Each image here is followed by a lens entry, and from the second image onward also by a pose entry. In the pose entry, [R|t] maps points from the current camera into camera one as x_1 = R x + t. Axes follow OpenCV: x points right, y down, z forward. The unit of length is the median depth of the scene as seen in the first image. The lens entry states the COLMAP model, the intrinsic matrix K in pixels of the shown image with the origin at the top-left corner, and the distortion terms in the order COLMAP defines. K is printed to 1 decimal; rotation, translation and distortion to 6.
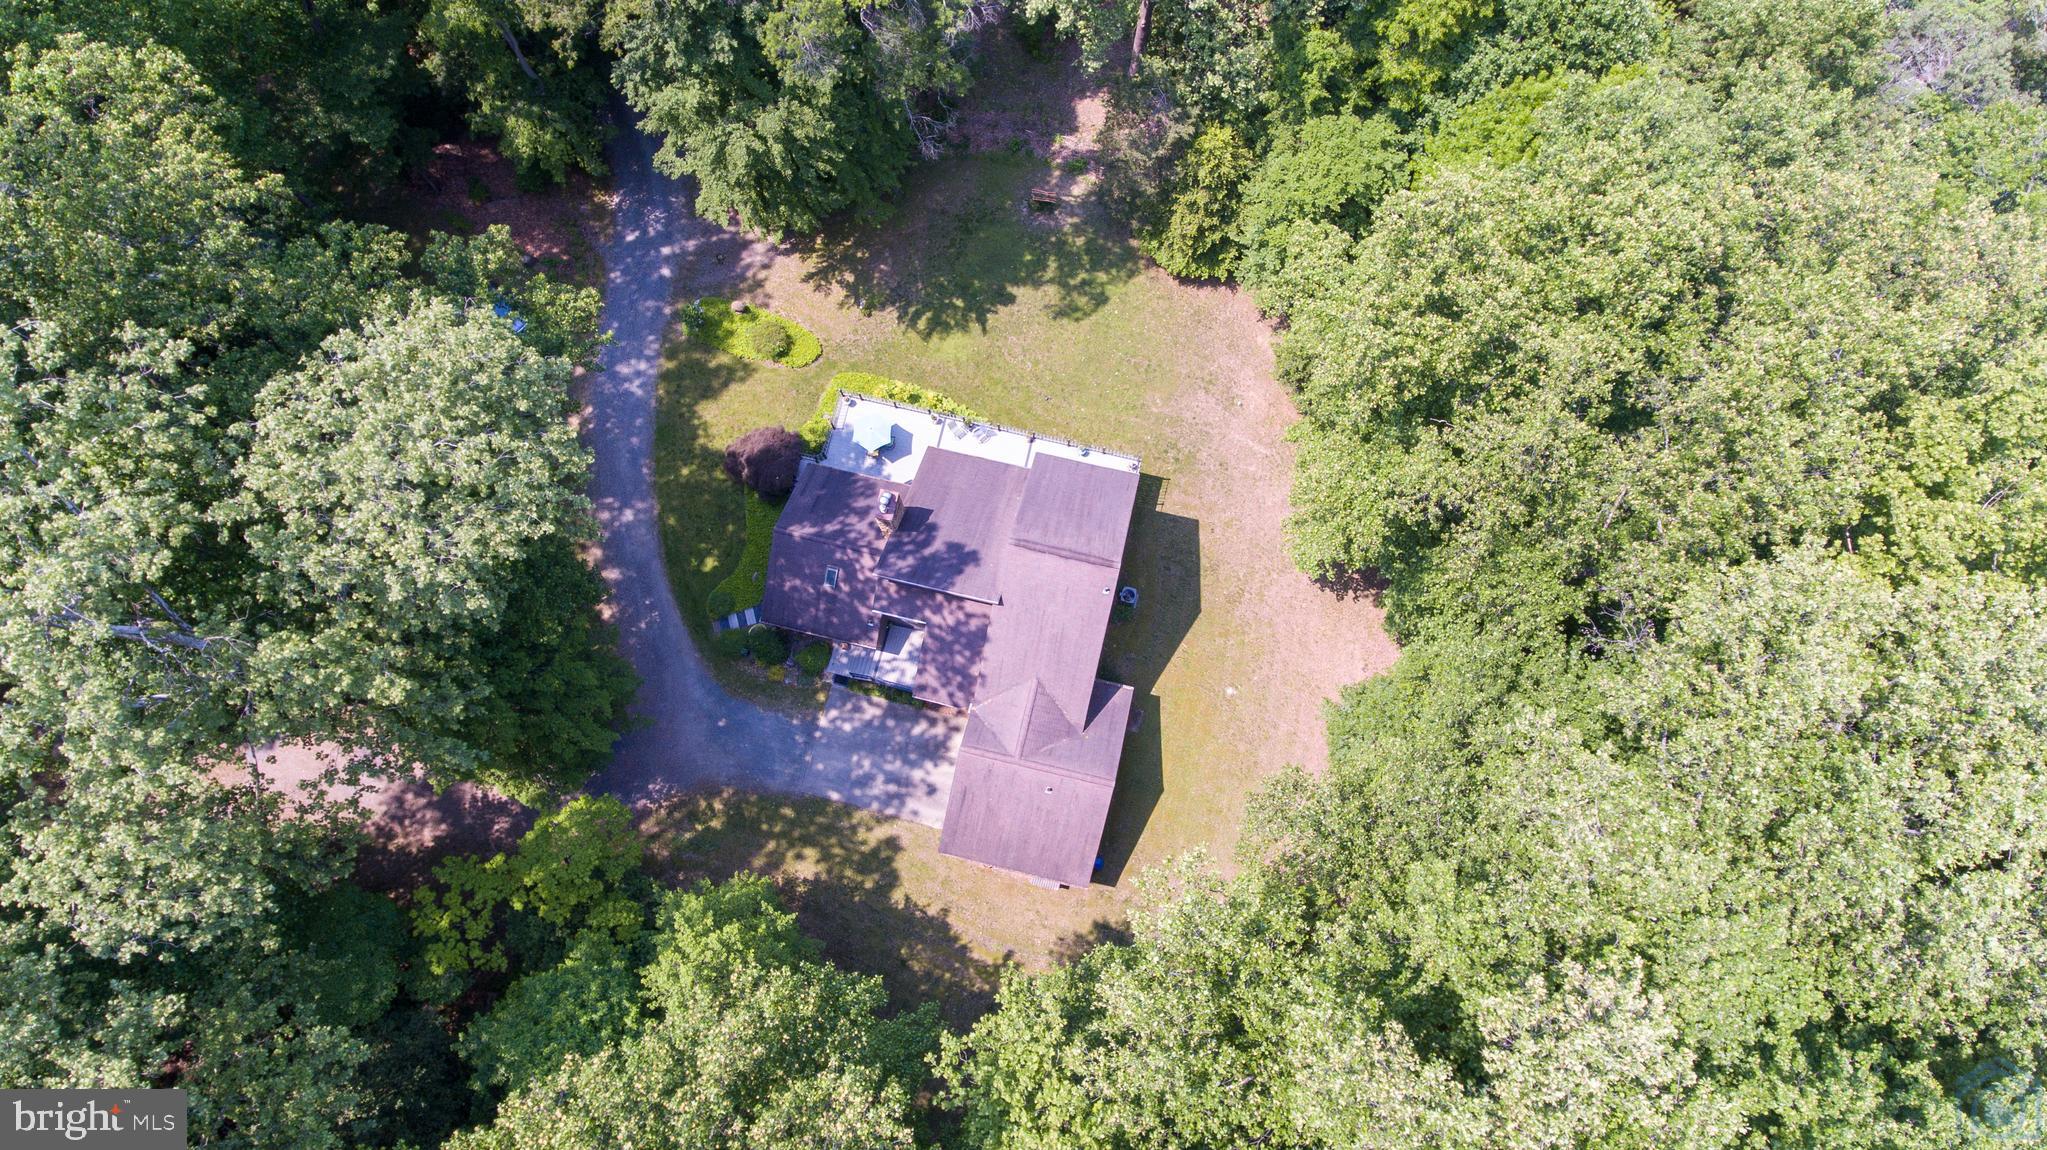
lens RADIAL K [[1204.1, 0, 1012.2], [0, 1204.1, 574.4], [0, 0, 1]] dist [0.003250, -0.005274]
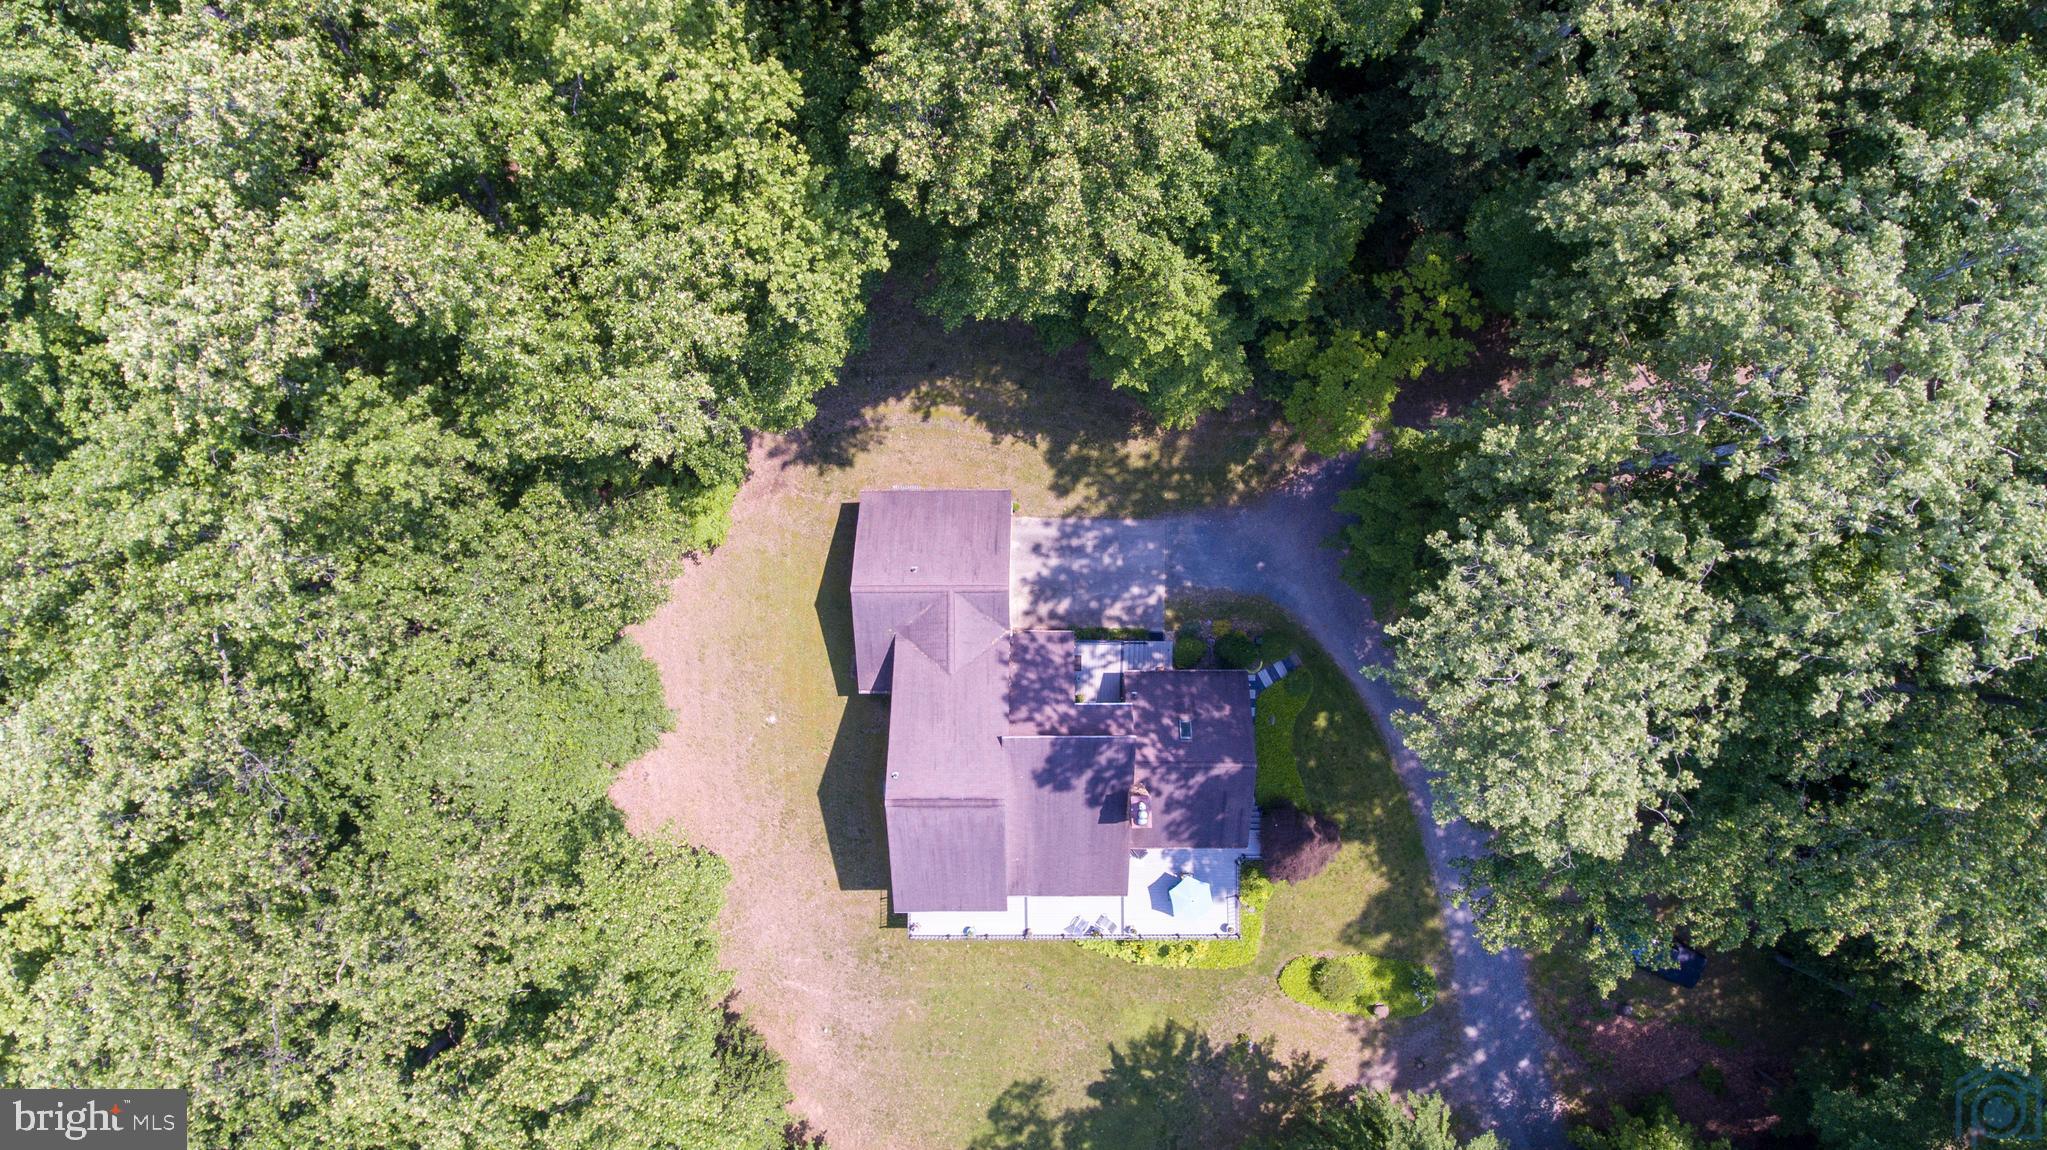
lens RADIAL K [[1204.1, 0, 1047.7], [0, 1204.1, 568.0], [0, 0, 1]] dist [0.003250, -0.005274]
pose [[-0.971194, 0.238201, 0.006489, -0.078811], [-0.228511, -0.938719, 0.258049, -0.098272], [0.067559, 0.249133, 0.966110, 0.028017]]
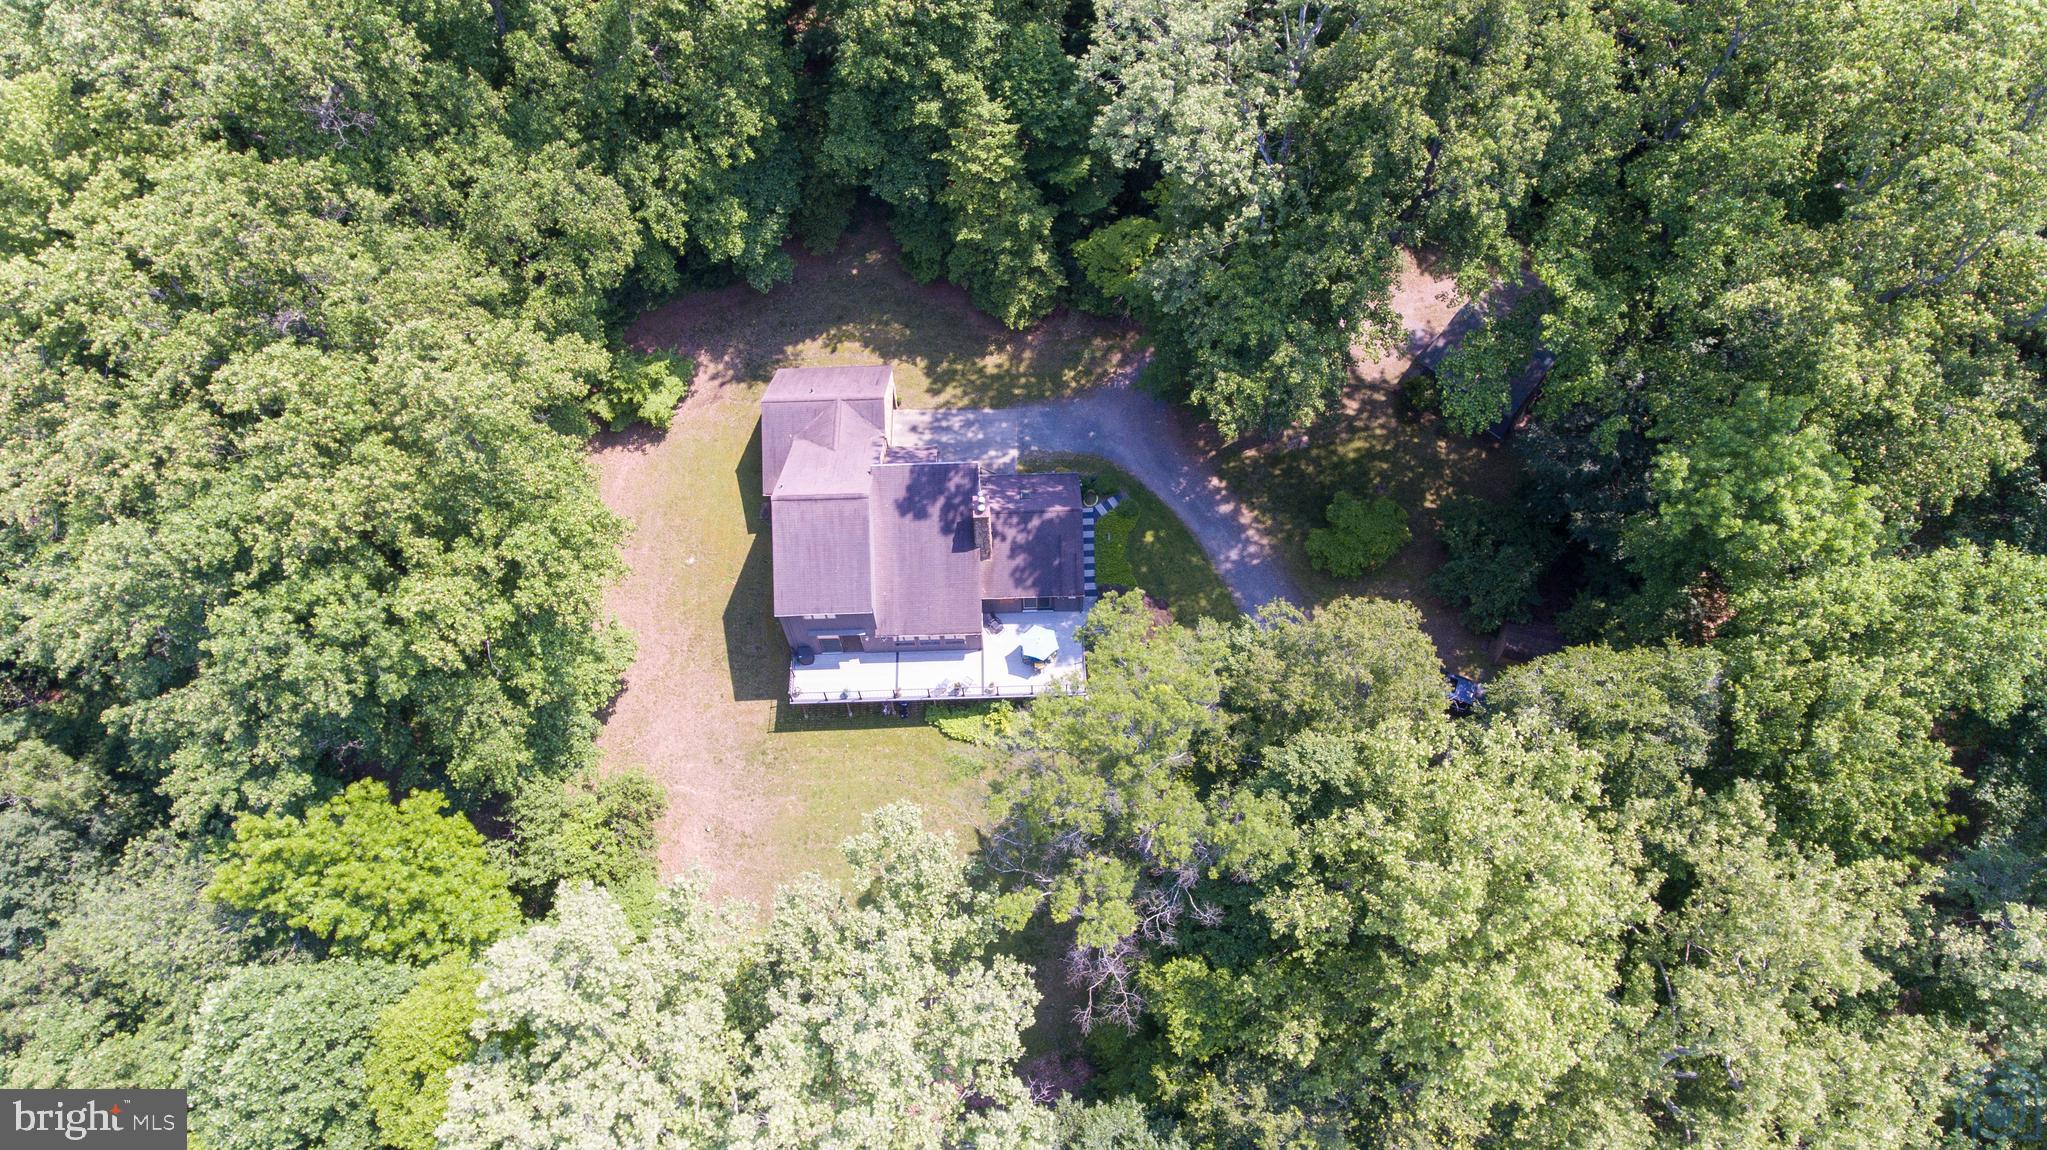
lens RADIAL K [[1204.1, 0, 1031.8], [0, 1204.1, 573.1], [0, 0, 1]] dist [0.003250, -0.005274]
pose [[-0.964686, 0.238009, -0.112834, -0.005672], [-0.248909, -0.683605, 0.686097, -0.839815], [0.086163, 0.689954, 0.718707, 0.196785]]
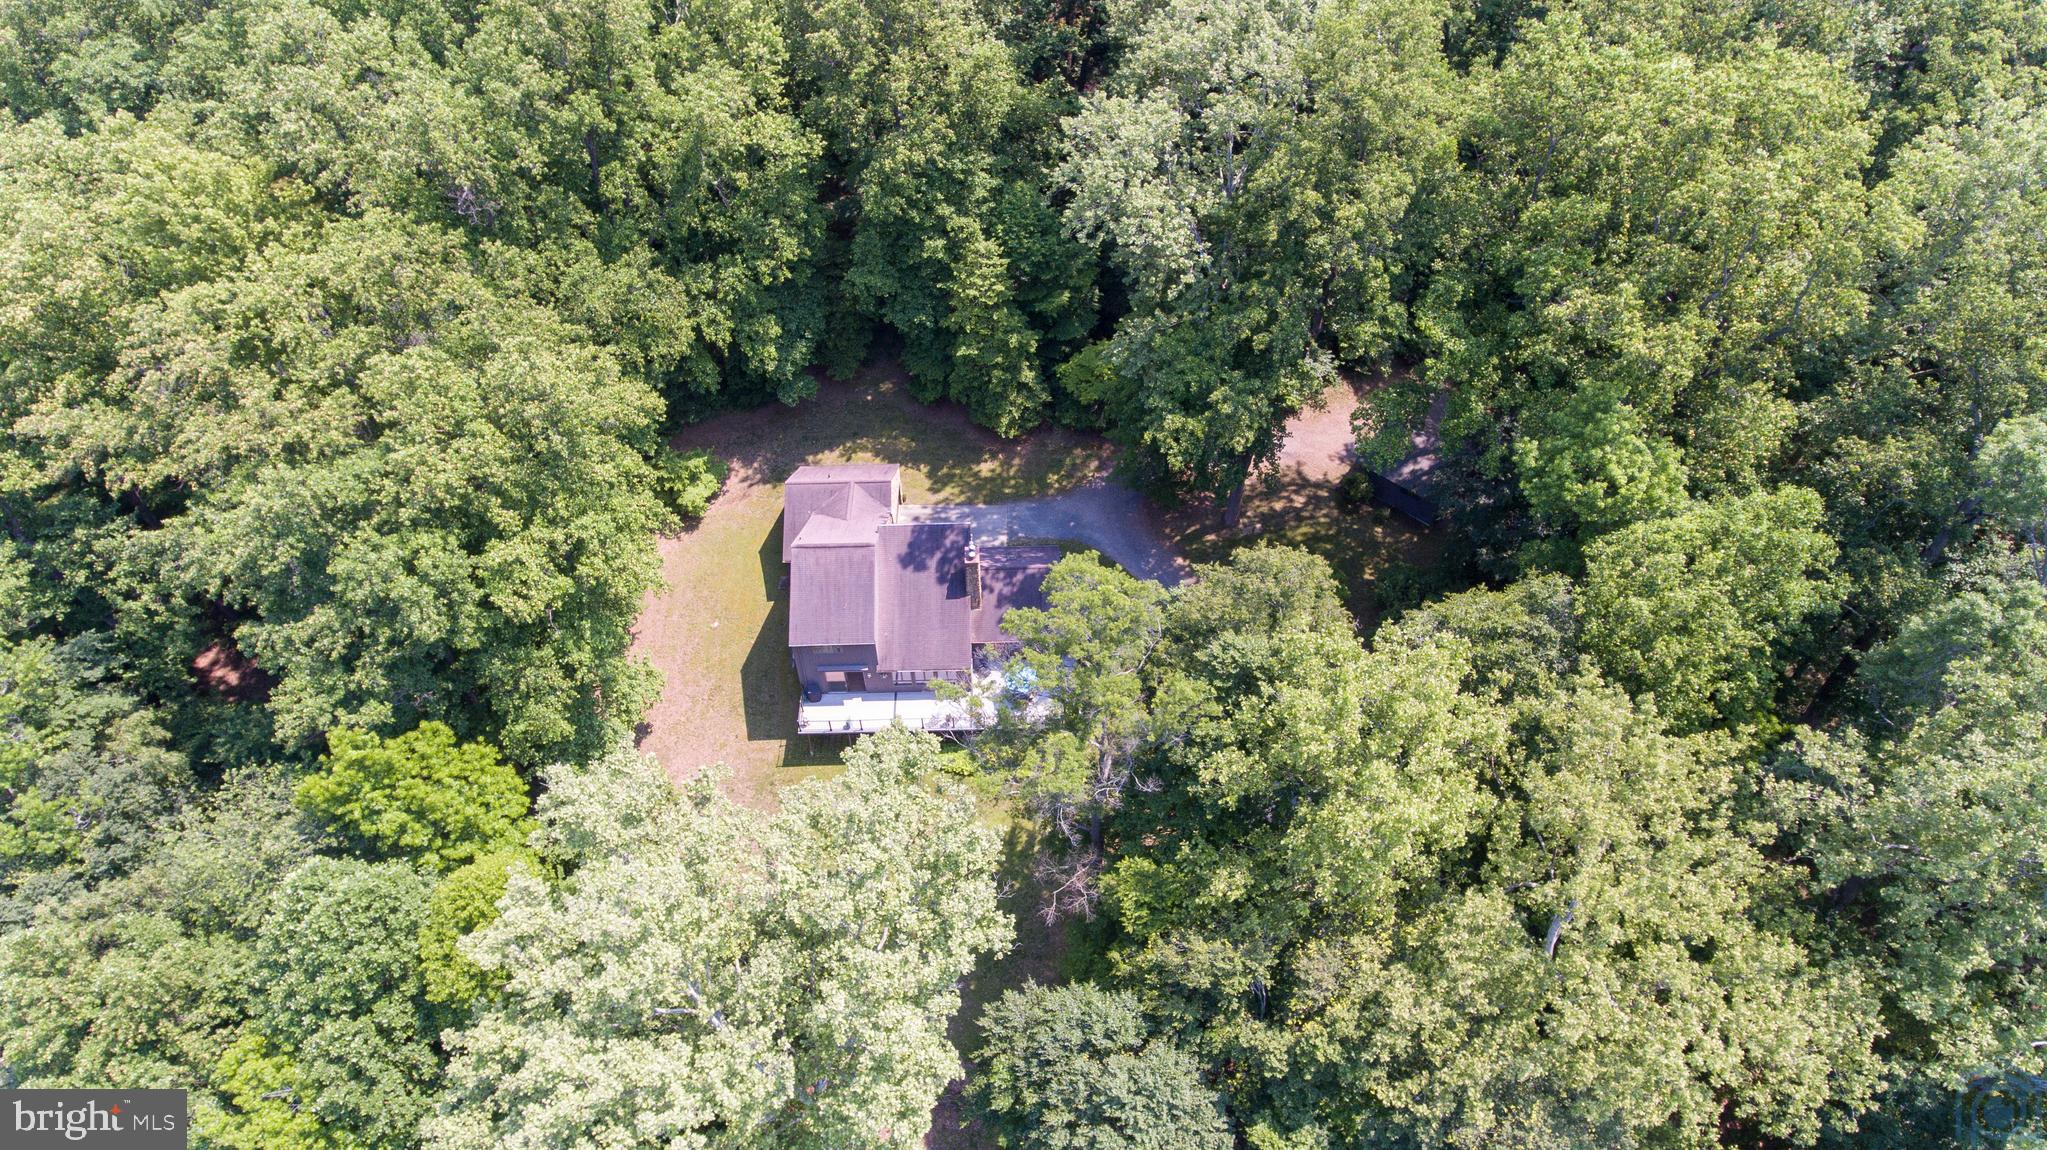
lens RADIAL K [[1204.1, 0, 1030.8], [0, 1204.1, 572.0], [0, 0, 1]] dist [0.003250, -0.005274]
pose [[-0.966949, 0.202843, -0.154483, 0.039174], [-0.240288, -0.522325, 0.818192, -1.090551], [0.085274, 0.828270, 0.553802, 0.255575]]
